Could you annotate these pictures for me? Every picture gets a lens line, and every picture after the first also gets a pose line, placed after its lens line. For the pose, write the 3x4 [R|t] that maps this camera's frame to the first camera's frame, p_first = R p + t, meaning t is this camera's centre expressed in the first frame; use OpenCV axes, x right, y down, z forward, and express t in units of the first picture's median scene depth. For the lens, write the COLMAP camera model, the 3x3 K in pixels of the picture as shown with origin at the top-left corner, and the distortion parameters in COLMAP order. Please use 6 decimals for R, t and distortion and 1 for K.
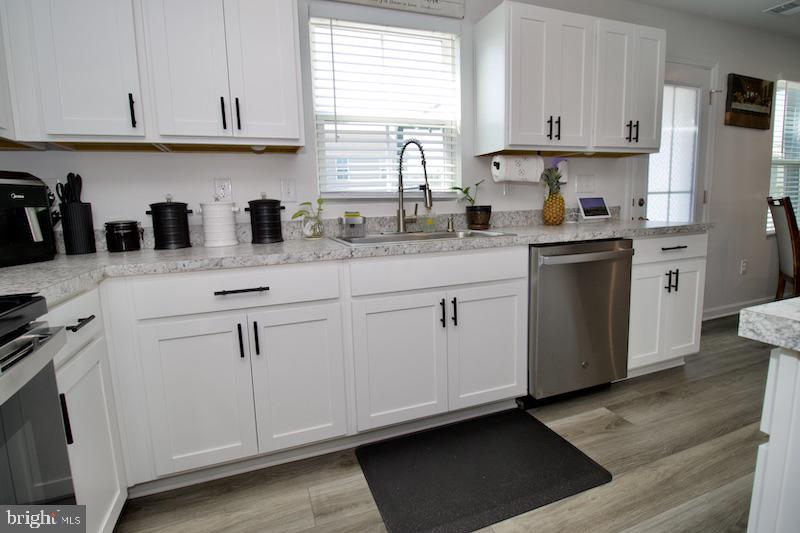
lens RADIAL K [[379.9, 0, 398.3], [0, 379.9, 256.0], [0, 0, 1]] dist [-0.000354, -0.013681]
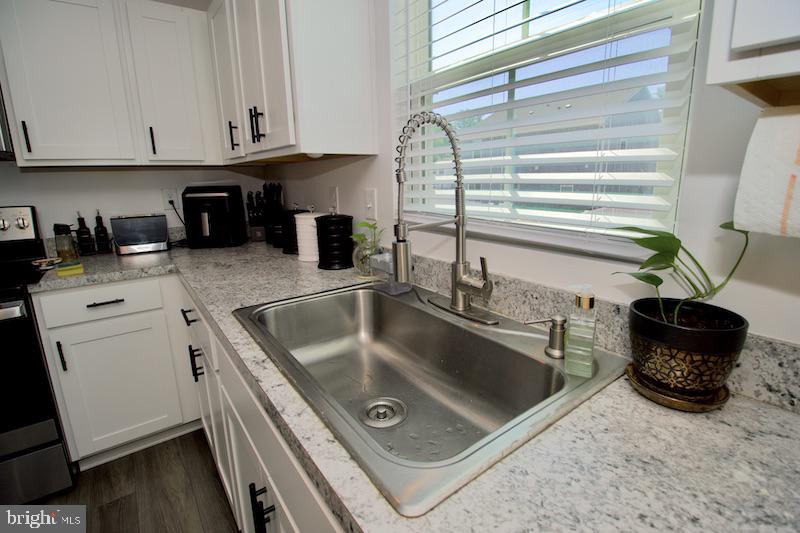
lens RADIAL K [[372.6, 0, 400.0], [0, 372.6, 257.3], [0, 0, 1]] dist [0.000808, -0.013344]
pose [[0.295488, 0.226477, -0.928114, 0.474374], [-0.117241, 0.972748, 0.200041, -0.241989], [0.948125, 0.049703, 0.313988, 0.898857]]
